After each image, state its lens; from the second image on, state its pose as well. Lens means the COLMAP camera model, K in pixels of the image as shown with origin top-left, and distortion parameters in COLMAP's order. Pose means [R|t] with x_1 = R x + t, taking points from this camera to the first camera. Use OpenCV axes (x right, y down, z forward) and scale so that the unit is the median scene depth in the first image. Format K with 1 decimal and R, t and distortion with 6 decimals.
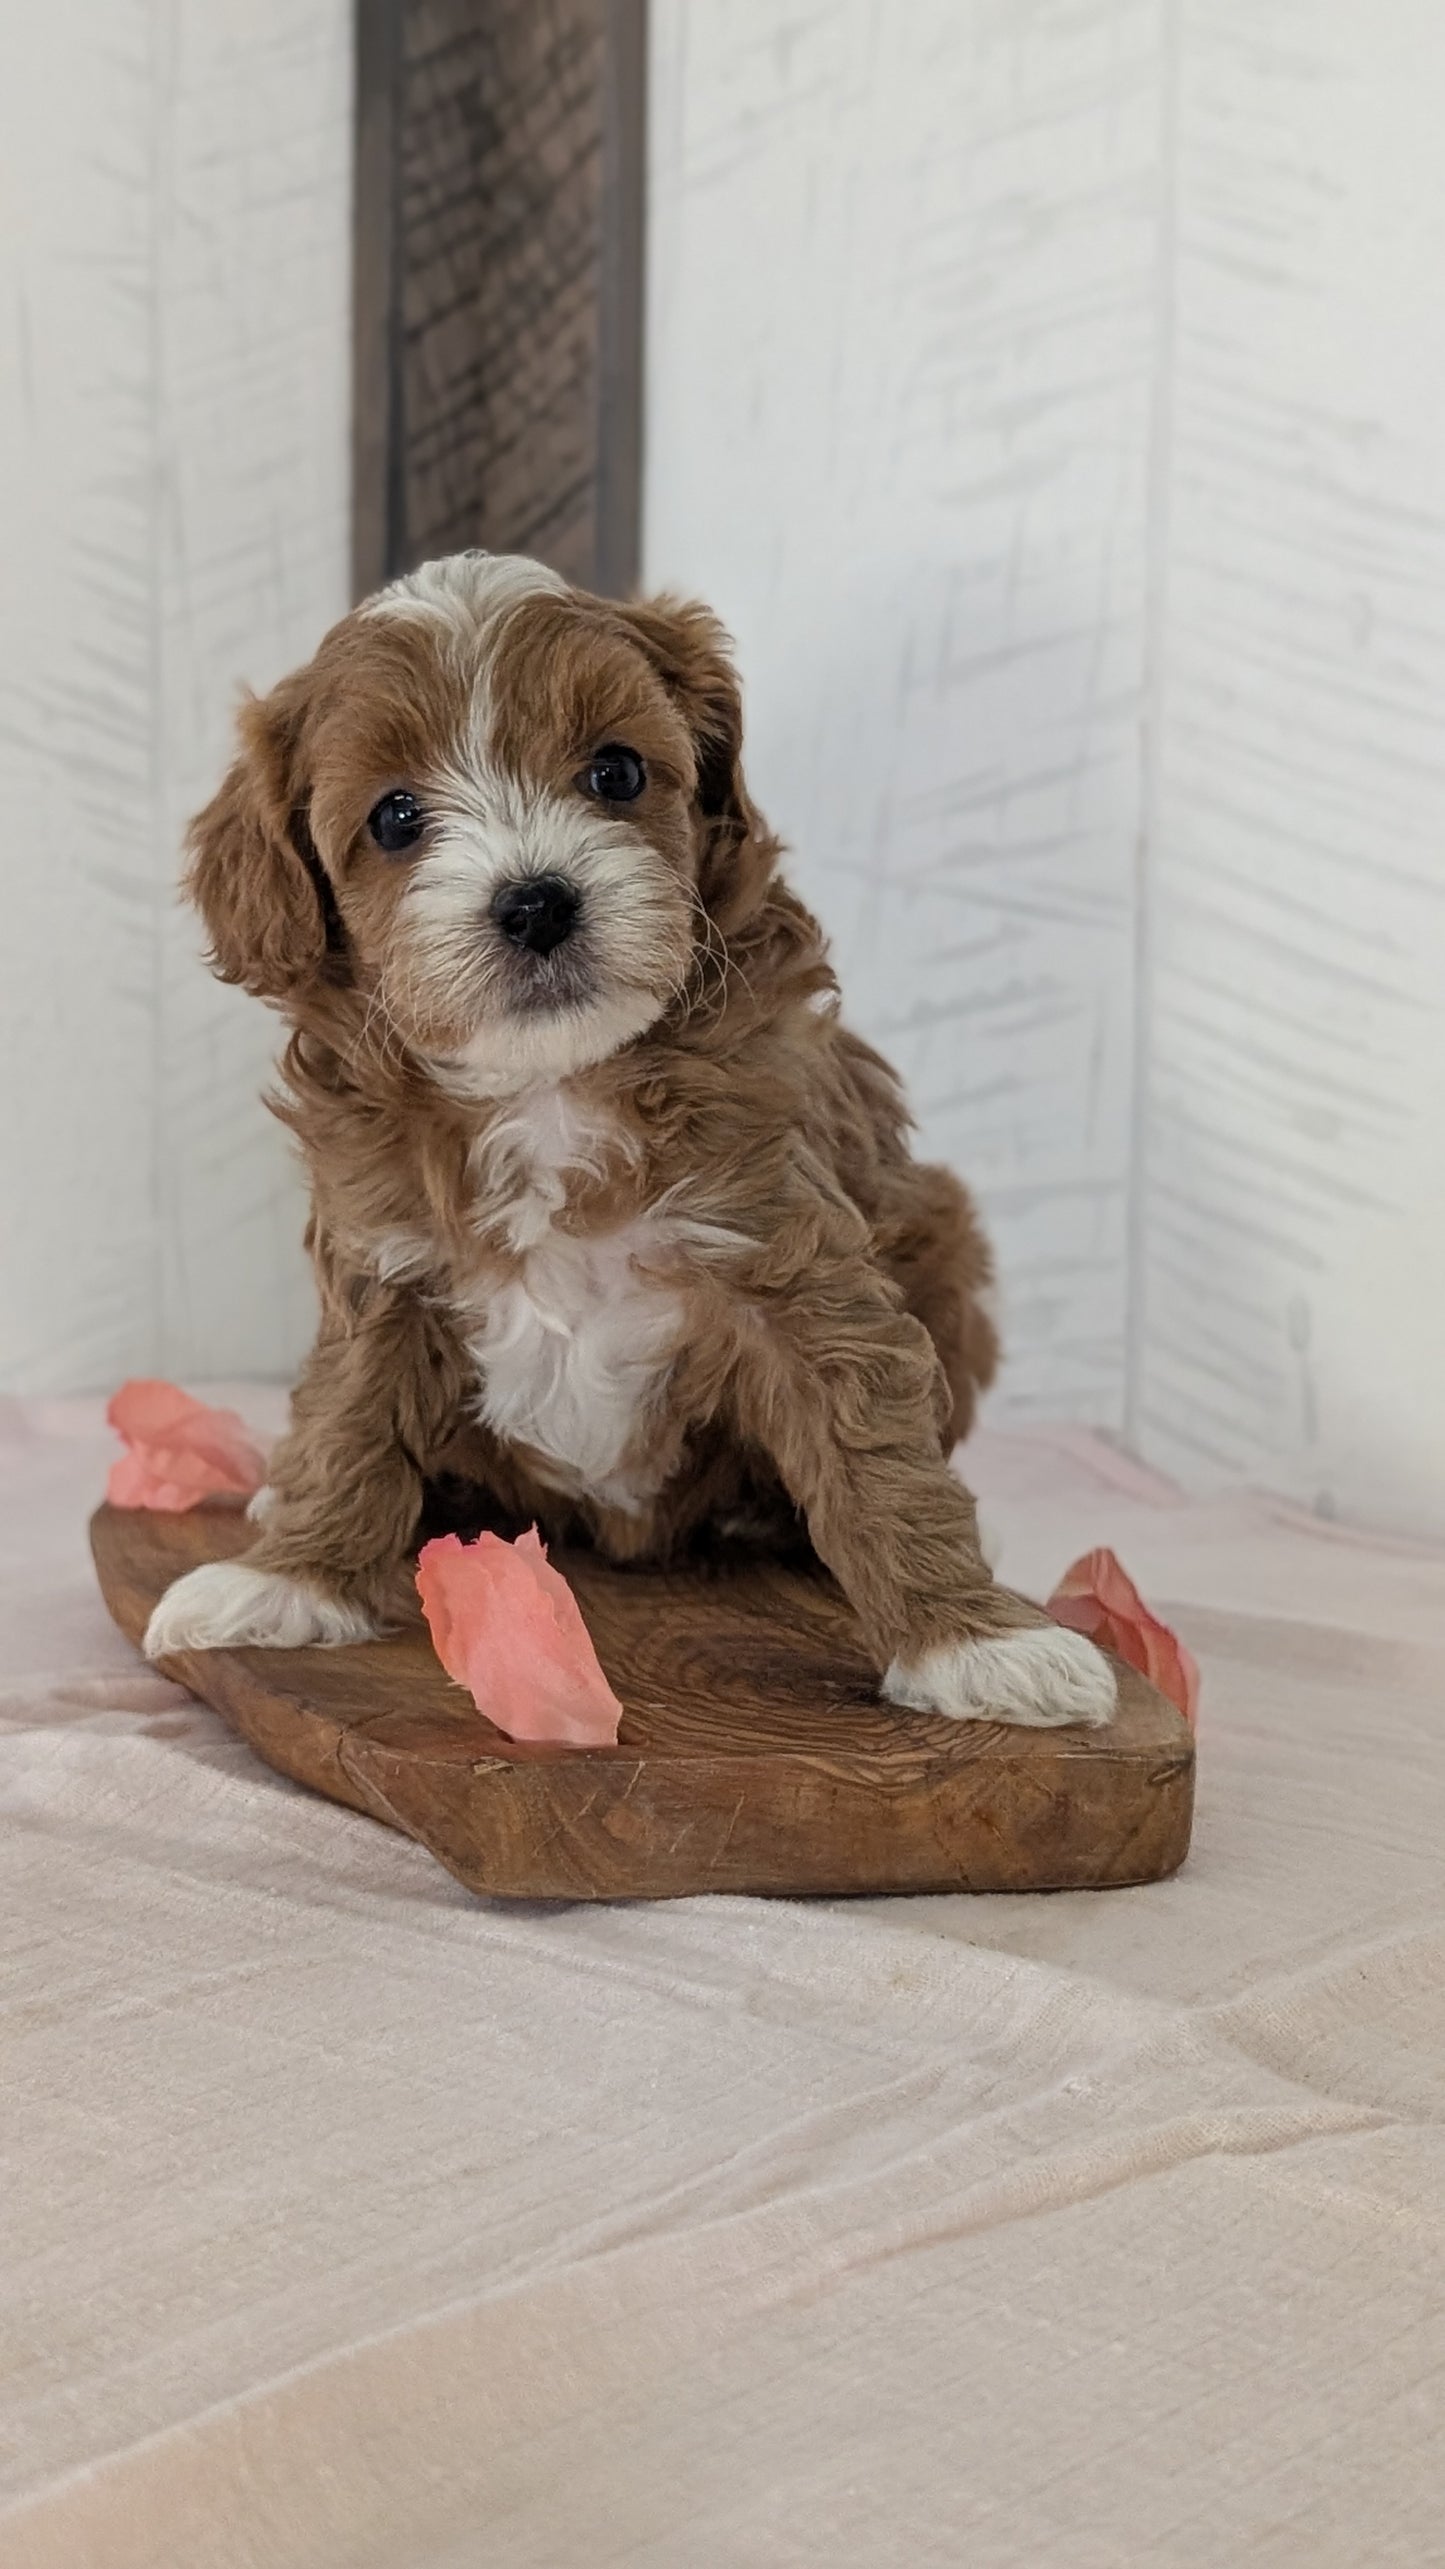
lens RADIAL K [[3823.4, 0, 670.0], [0, 3823.4, 1300.0], [0, 0, 1]] dist [0.046366, 0.000000]
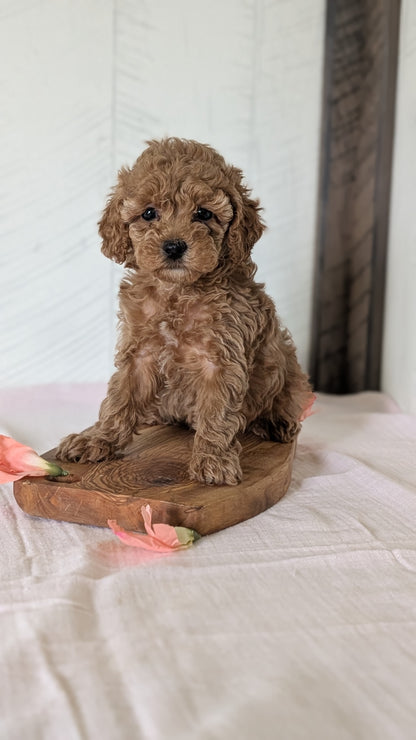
lens RADIAL K [[1101.3, 0, 199.8], [0, 1101.3, 365.3], [0, 0, 1]] dist [0.046366, 0.000000]
pose [[0.845121, 0.081245, -0.528365, 0.453348], [-0.073400, 0.996658, 0.035848, -0.037106], [0.529512, 0.008486, 0.848260, 0.059985]]
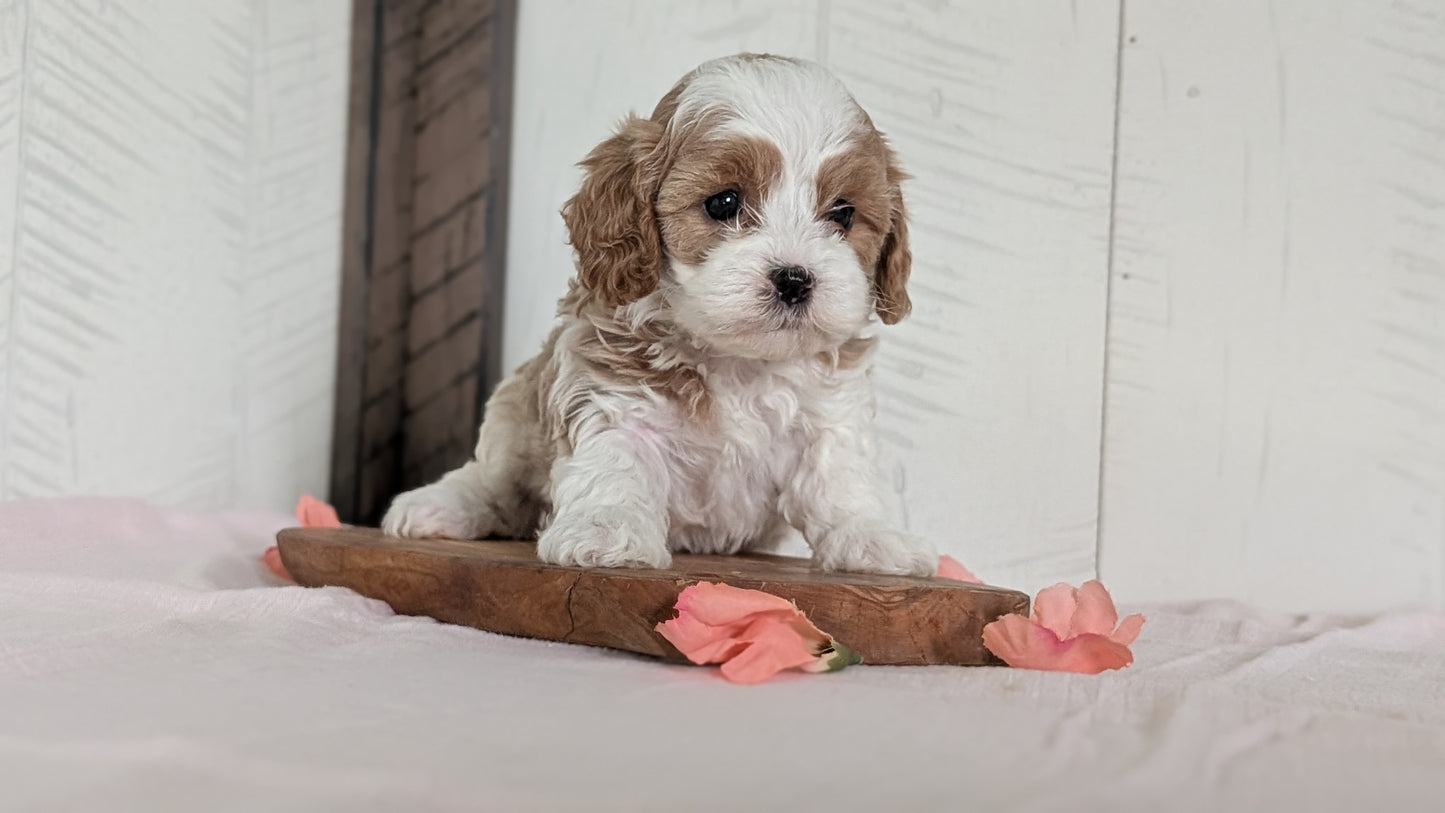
lens RADIAL K [[2150.6, 0, 741.7], [0, 2150.6, 420.8], [0, 0, 1]] dist [0.046366, 0.000000]
pose [[0.969910, 0.033471, 0.241151, -0.164958], [-0.005968, 0.993476, -0.113888, 0.100945], [-0.243390, 0.109022, 0.963782, 0.017781]]
